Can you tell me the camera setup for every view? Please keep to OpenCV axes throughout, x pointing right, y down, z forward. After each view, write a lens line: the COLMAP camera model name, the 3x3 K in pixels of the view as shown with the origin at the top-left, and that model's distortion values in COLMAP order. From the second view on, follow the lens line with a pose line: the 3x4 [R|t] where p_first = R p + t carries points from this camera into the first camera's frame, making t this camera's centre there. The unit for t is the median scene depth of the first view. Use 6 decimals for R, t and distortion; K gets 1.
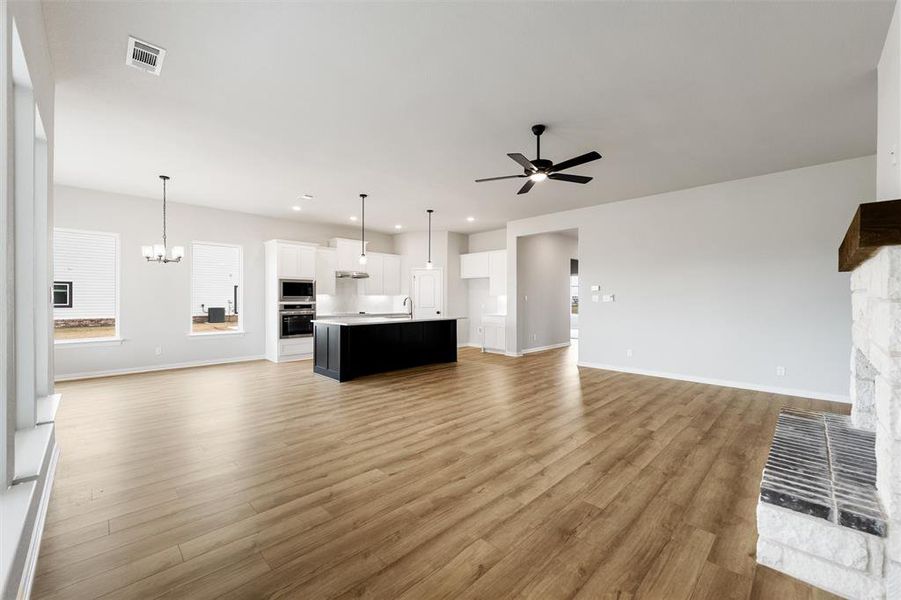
lens RADIAL K [[366.0, 0, 448.5], [0, 366.0, 298.8], [0, 0, 1]] dist [-0.000399, -0.000995]
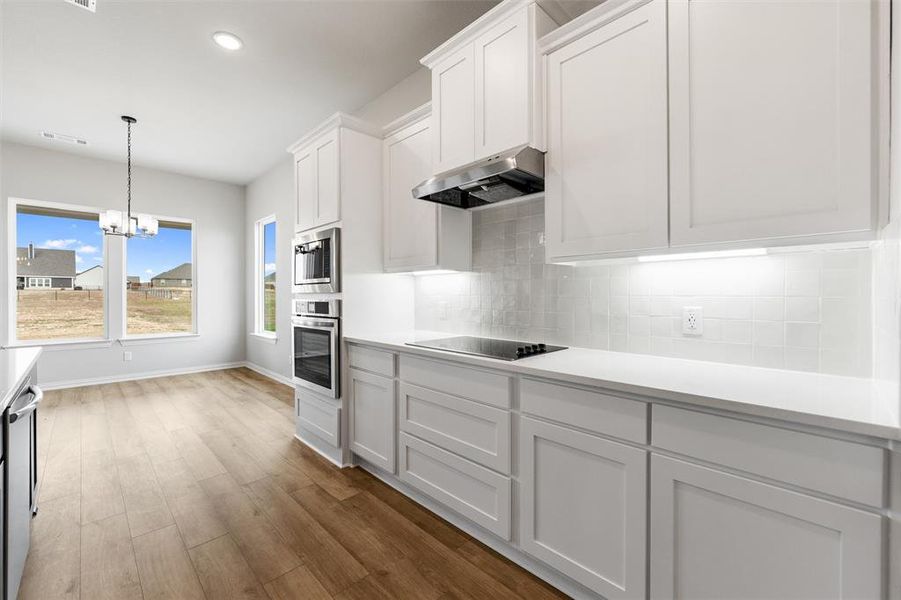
lens RADIAL K [[366.0, 0, 445.6], [0, 366.0, 297.3], [0, 0, 1]] dist [-0.000399, -0.000995]
pose [[0.009392, 0.004753, -0.999945, -0.036697], [0.000664, 0.999988, 0.004760, 0.010088], [0.999956, -0.000708, 0.009388, 1.170683]]
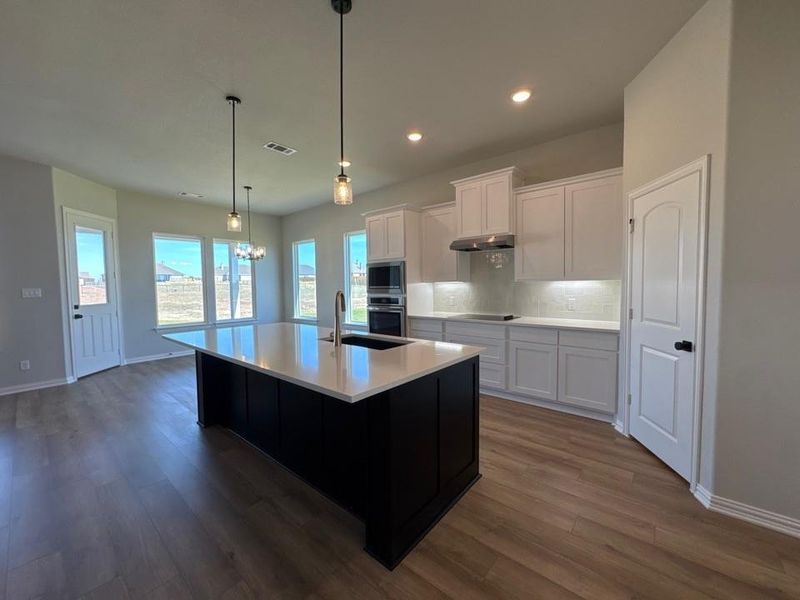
lens RADIAL K [[318.8, 0, 396.0], [0, 318.8, 299.9], [0, 0, 1]] dist [-0.005147, 0.000542]
pose [[0.085714, 0.046687, -0.995225, 0.219173], [0.015569, 0.998717, 0.048191, -0.009905], [0.996198, -0.019625, 0.084877, 1.001856]]
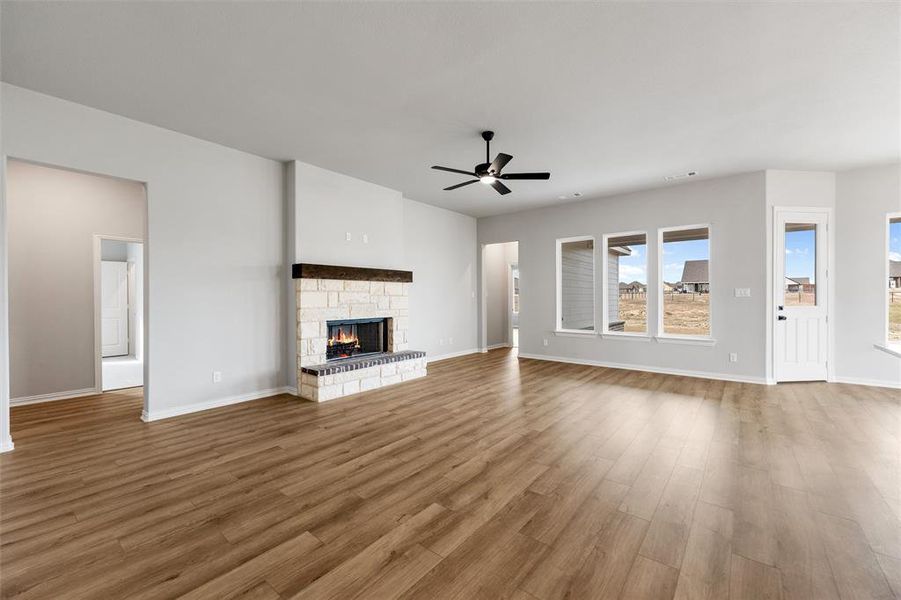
lens RADIAL K [[366.0, 0, 456.7], [0, 366.0, 298.6], [0, 0, 1]] dist [-0.000399, -0.000995]
pose [[-0.992758, 0.002216, -0.120109, 0.234406], [0.002144, 0.999997, 0.000733, 0.005058], [0.120111, 0.000470, -0.992760, 1.039606]]
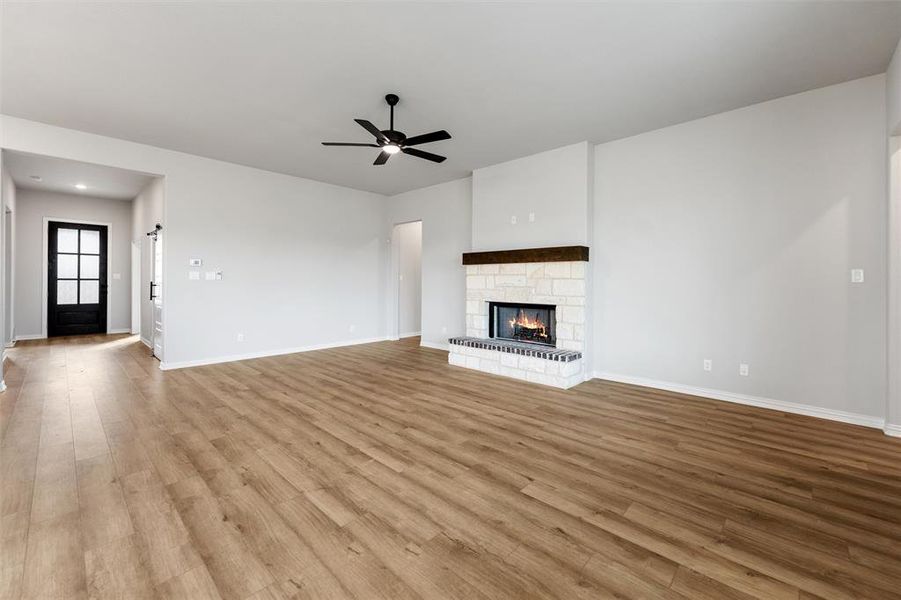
lens RADIAL K [[366.0, 0, 452.3], [0, 366.0, 284.7], [0, 0, 1]] dist [-0.000399, -0.000995]
pose [[-0.034987, -0.015852, 0.999262, -0.367425], [-0.008137, 0.999846, 0.015576, 0.000453], [-0.999355, -0.007586, -0.035111, 0.440945]]
